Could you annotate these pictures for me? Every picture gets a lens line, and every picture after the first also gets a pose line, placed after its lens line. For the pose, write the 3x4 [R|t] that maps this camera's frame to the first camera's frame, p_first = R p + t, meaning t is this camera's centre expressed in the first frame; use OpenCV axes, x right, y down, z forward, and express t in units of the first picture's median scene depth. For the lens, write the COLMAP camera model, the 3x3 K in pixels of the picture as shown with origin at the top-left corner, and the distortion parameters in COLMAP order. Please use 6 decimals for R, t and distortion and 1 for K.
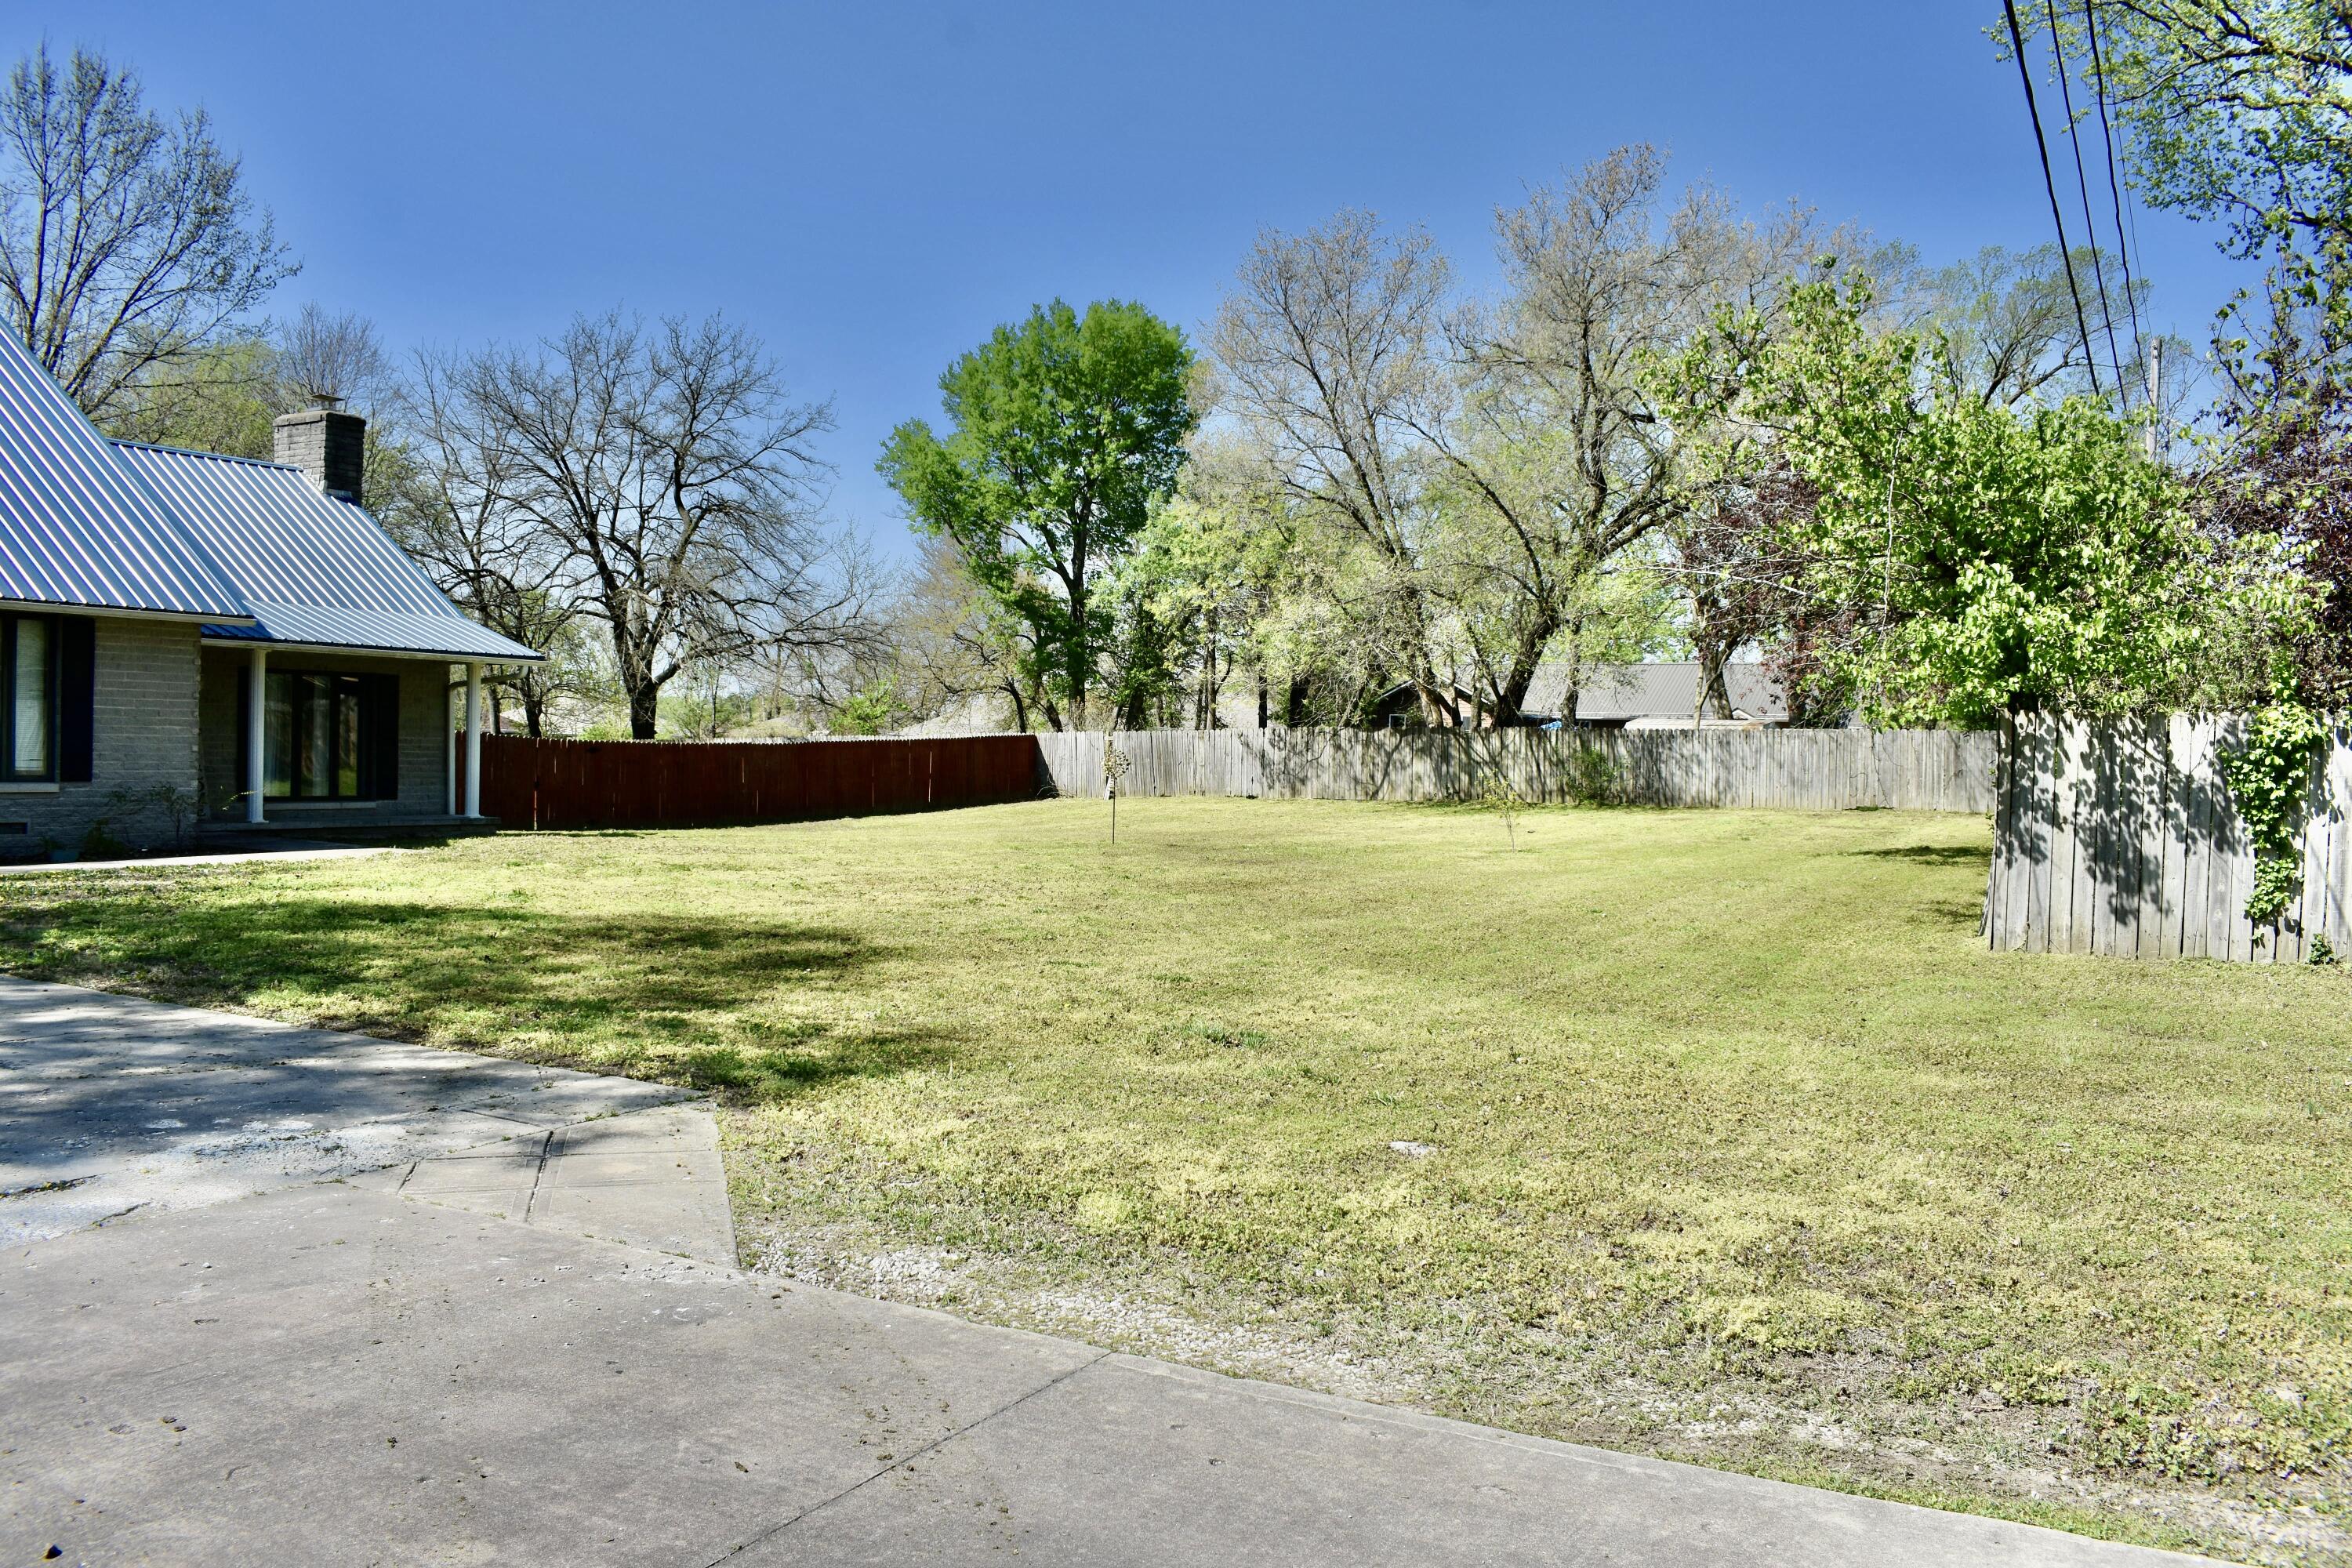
lens RADIAL K [[1864.3, 0, 1177.9], [0, 1864.3, 779.2], [0, 0, 1]] dist [-0.090726, 0.008284]
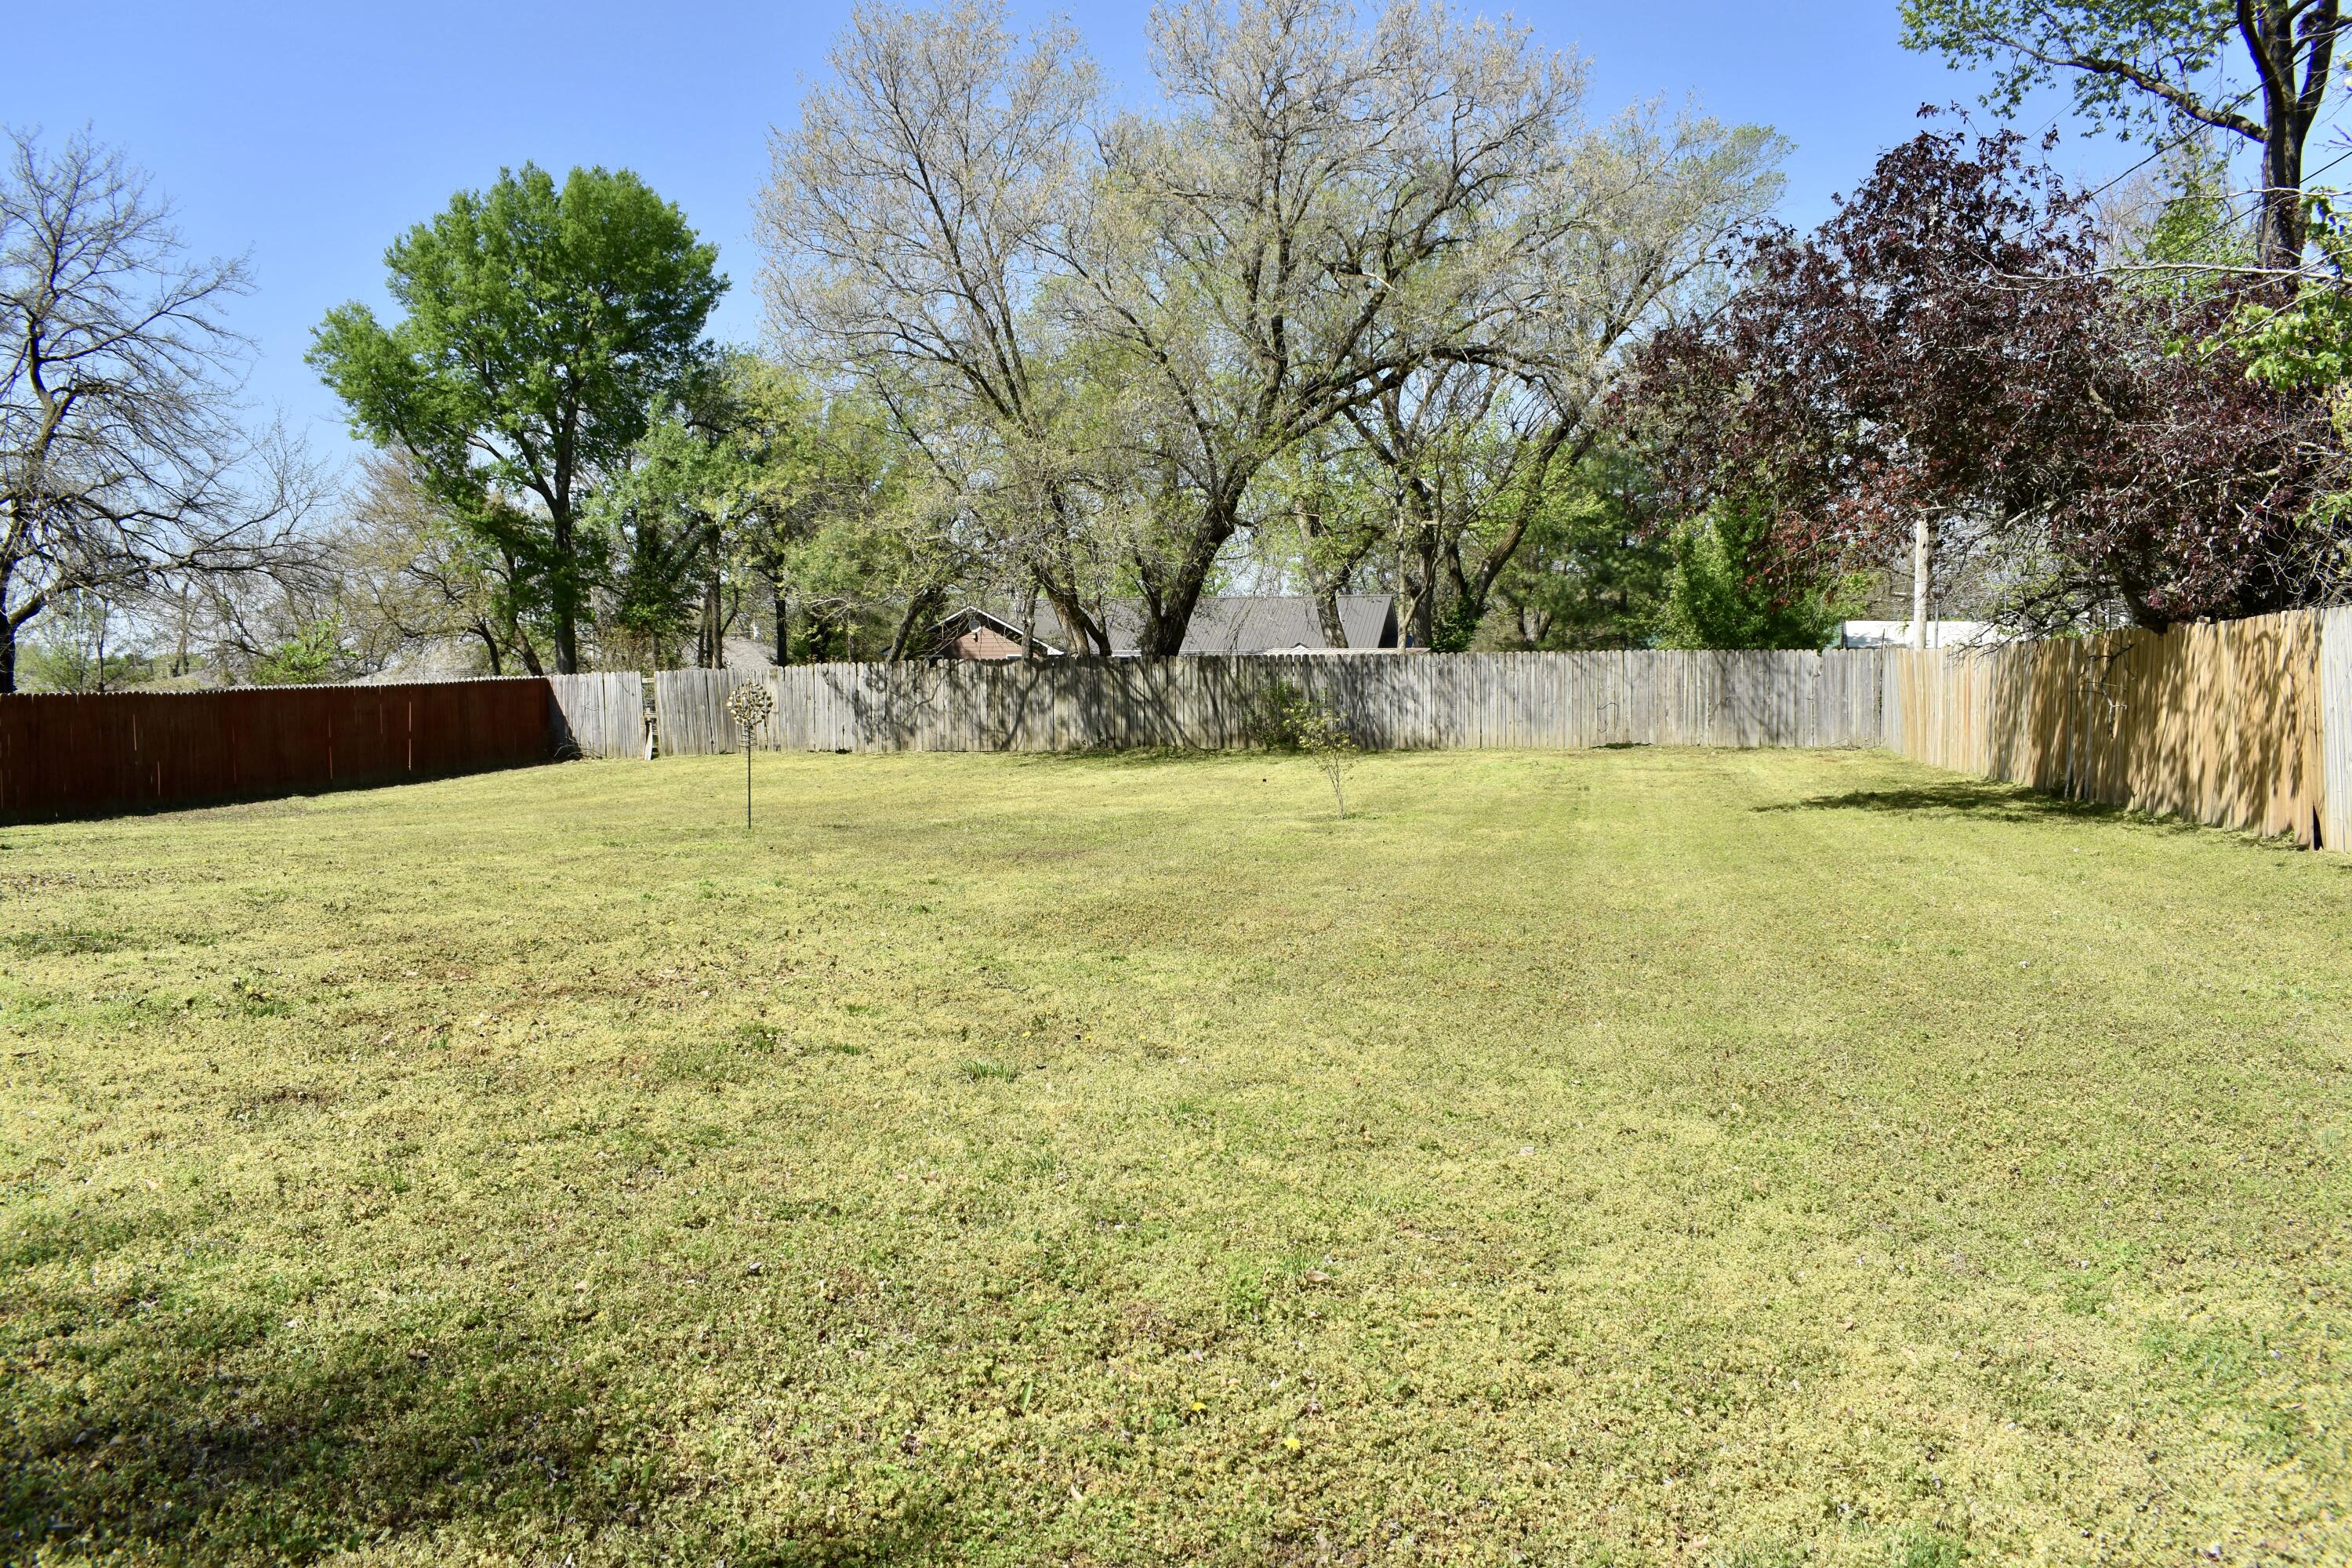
lens RADIAL K [[1864.3, 0, 1173.2], [0, 1864.3, 797.5], [0, 0, 1]] dist [-0.090726, 0.008284]
pose [[0.959482, -0.031901, 0.279959, -0.035217], [0.021754, 0.998992, 0.039278, 0.000785], [-0.280930, -0.031596, 0.959208, 0.162379]]
